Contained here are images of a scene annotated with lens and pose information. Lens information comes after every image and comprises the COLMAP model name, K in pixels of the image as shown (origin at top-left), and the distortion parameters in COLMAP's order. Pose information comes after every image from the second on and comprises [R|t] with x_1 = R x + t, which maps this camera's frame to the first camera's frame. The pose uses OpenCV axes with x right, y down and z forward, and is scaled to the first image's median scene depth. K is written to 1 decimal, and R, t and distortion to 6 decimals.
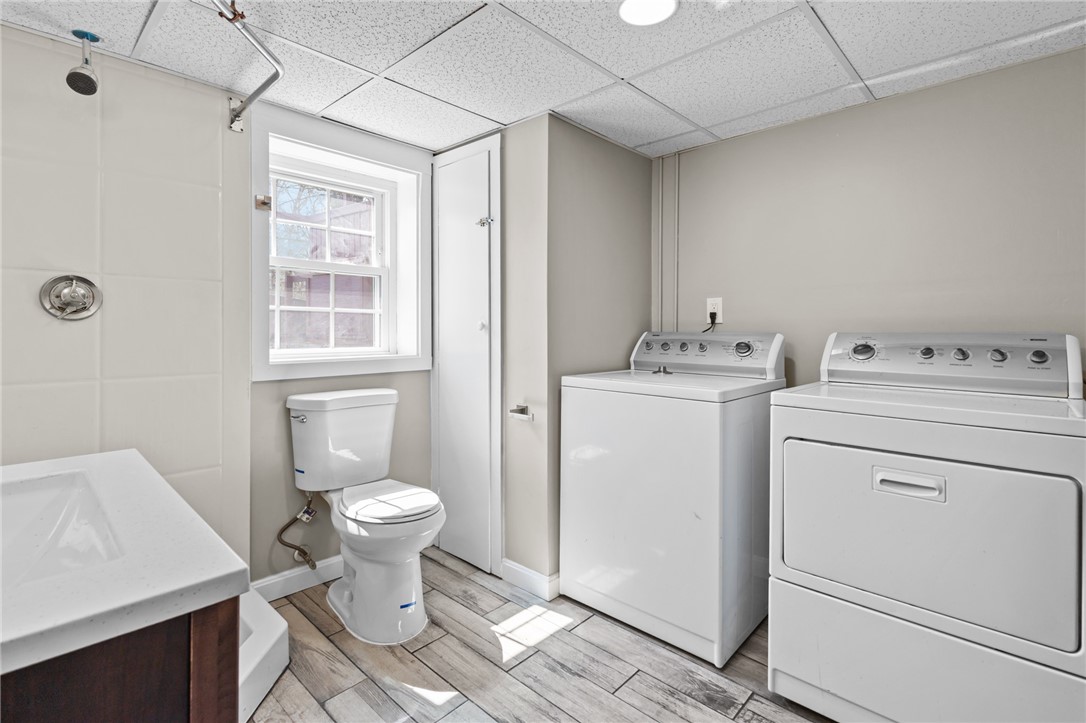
lens RADIAL K [[500.6, 0, 556.0], [0, 500.6, 321.5], [0, 0, 1]] dist [0.000490, 0.000083]
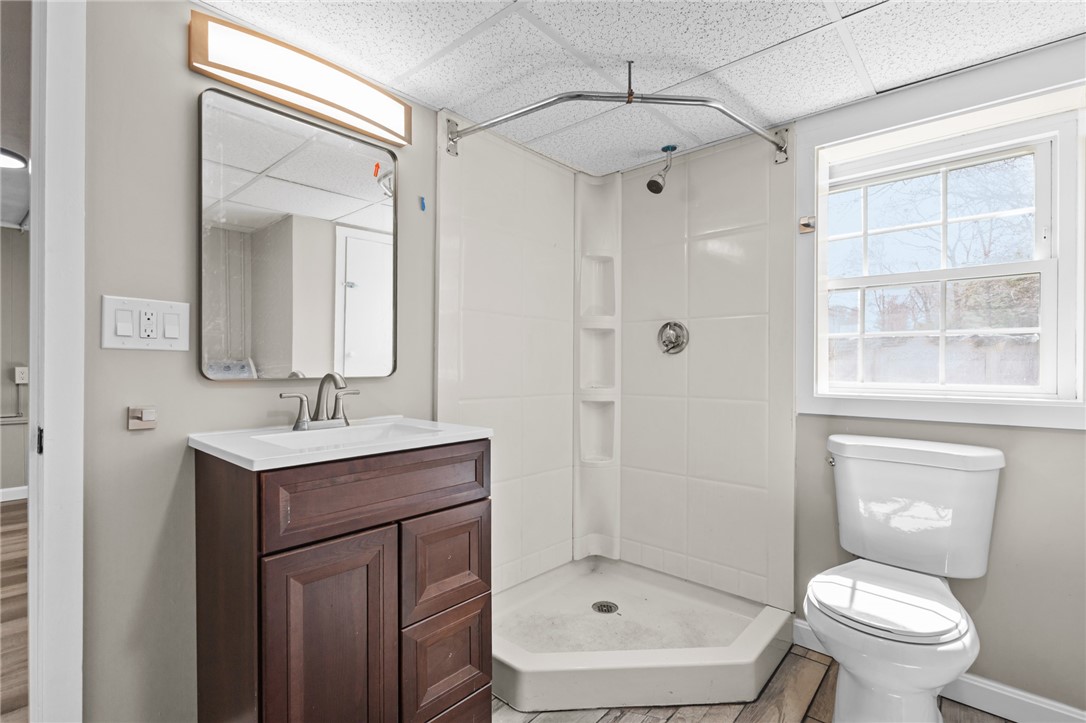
lens RADIAL K [[500.6, 0, 541.1], [0, 500.6, 362.6], [0, 0, 1]] dist [0.000490, 0.000083]
pose [[0.029915, -0.003350, -0.999547, 0.370667], [0.016754, 0.999856, -0.002850, 0.017522], [0.999412, -0.016661, 0.029967, 0.499210]]
